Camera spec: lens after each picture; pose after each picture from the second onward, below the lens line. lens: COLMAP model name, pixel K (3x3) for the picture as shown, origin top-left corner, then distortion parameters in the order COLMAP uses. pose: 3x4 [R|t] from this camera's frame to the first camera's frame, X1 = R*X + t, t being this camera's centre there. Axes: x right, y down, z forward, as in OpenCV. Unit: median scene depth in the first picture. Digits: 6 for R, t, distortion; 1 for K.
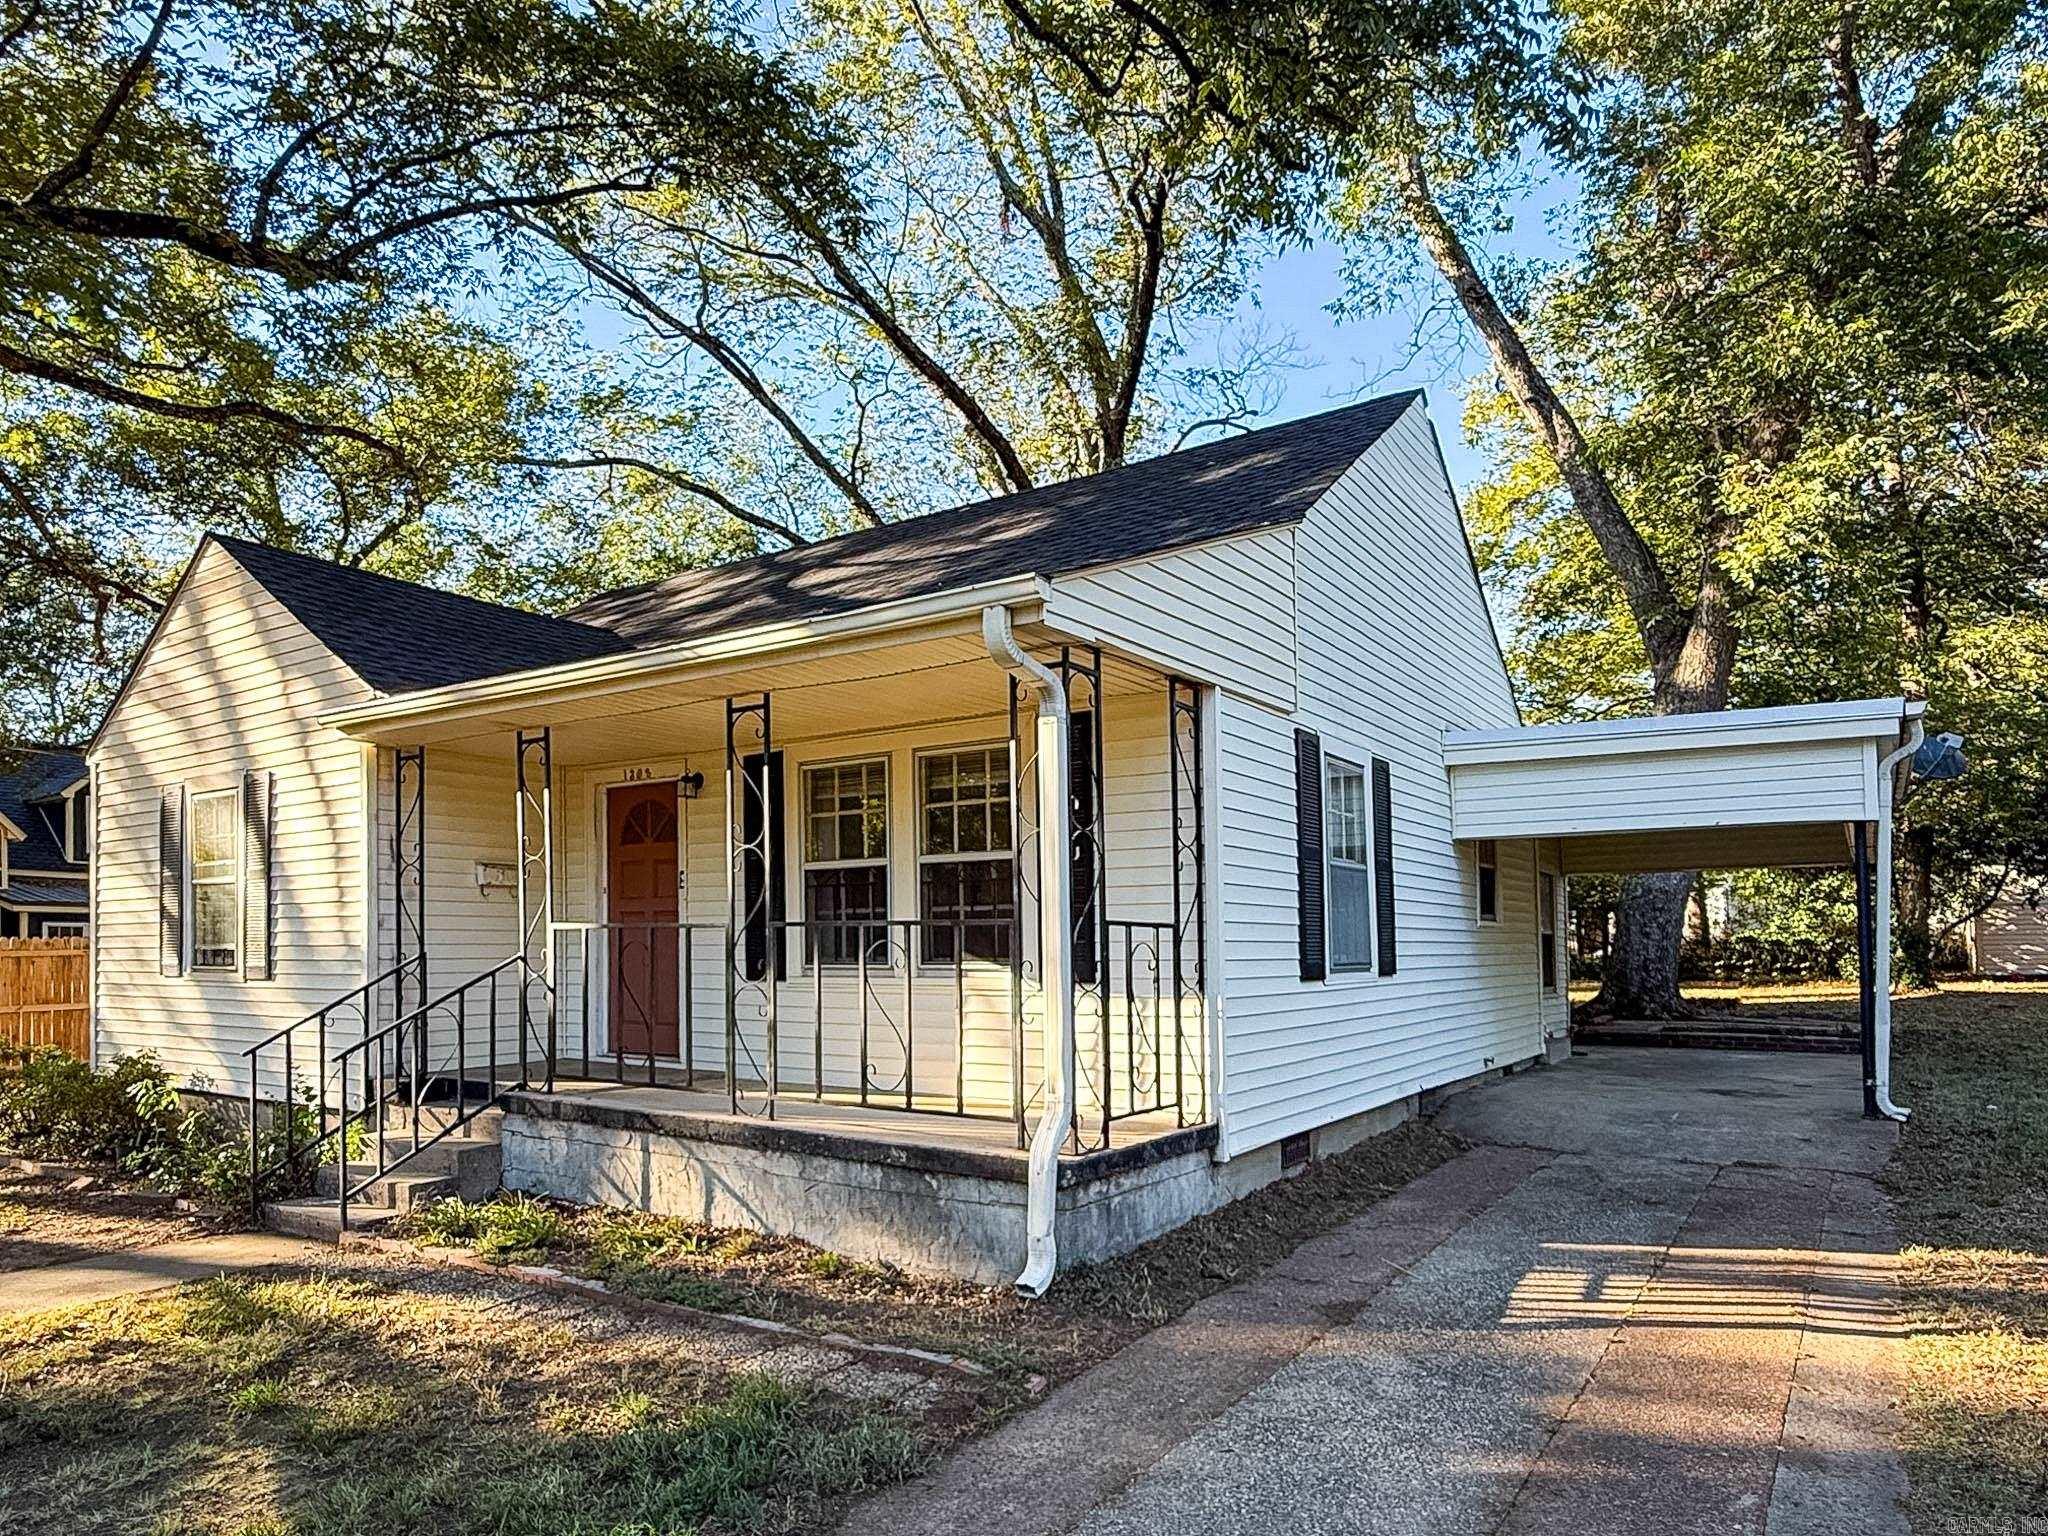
lens RADIAL K [[1336.8, 0, 1024.0], [0, 1336.8, 768.0], [0, 0, 1]] dist [0.004806, 0.000611]
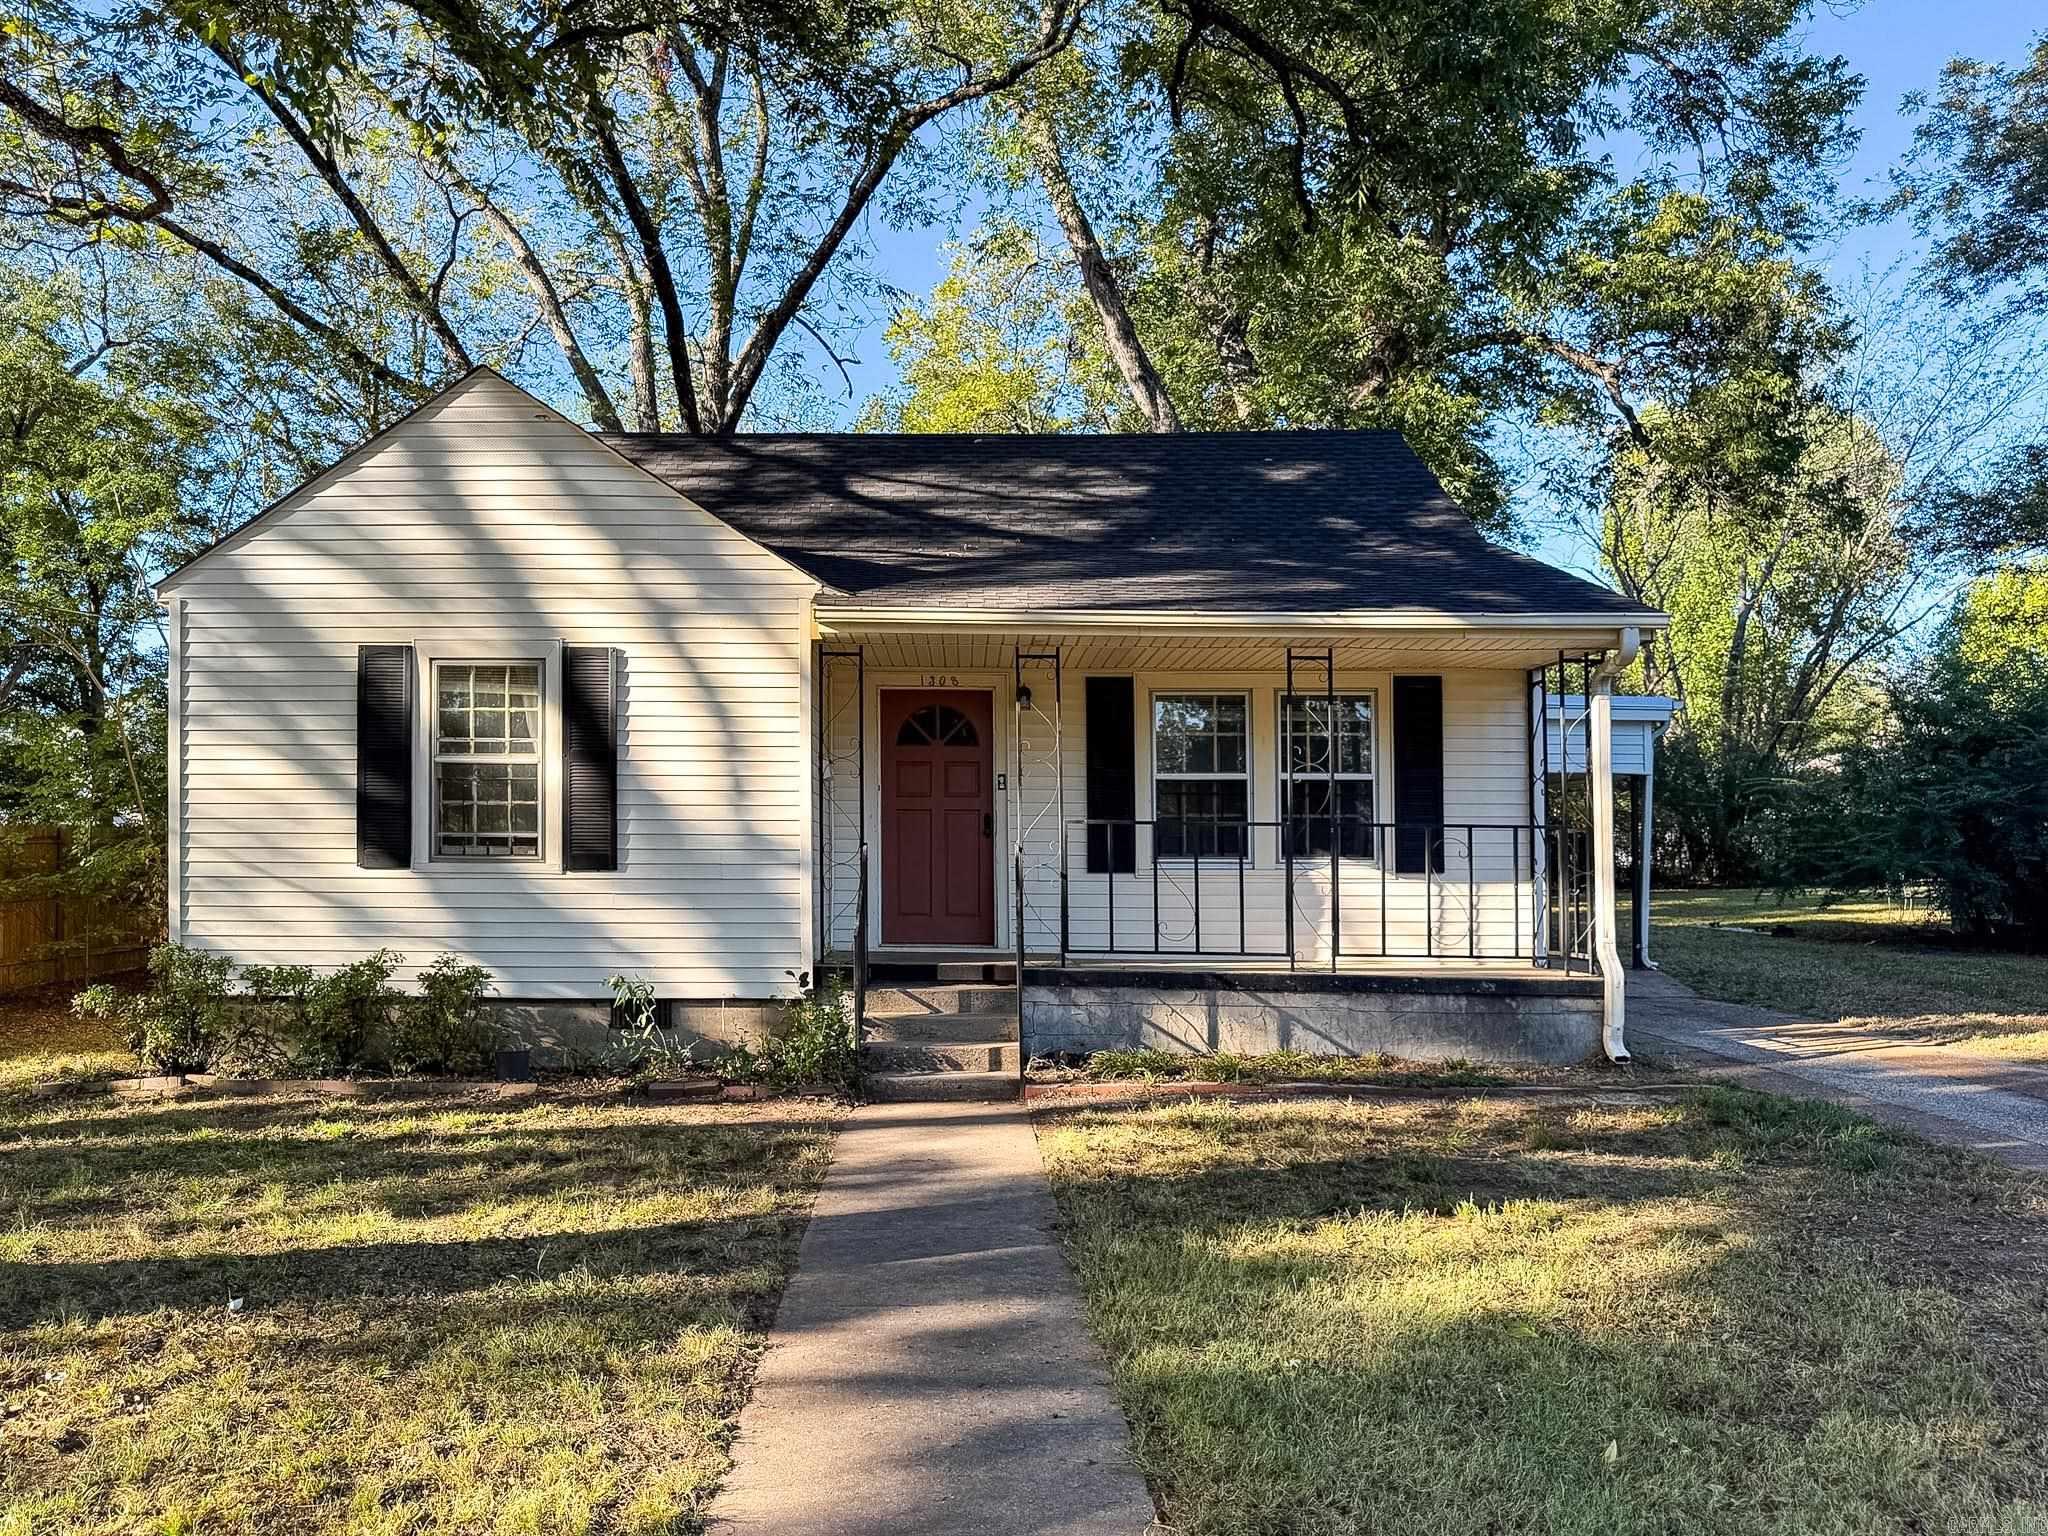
lens RADIAL K [[1496.5, 0, 1018.0], [0, 1496.5, 686.4], [0, 0, 1]] dist [-0.010322, 0.004920]
pose [[0.845669, 0.073422, 0.528633, -0.967640], [-0.078924, 0.996806, -0.012190, 0.021040], [-0.527840, -0.031413, 0.848763, -0.052453]]
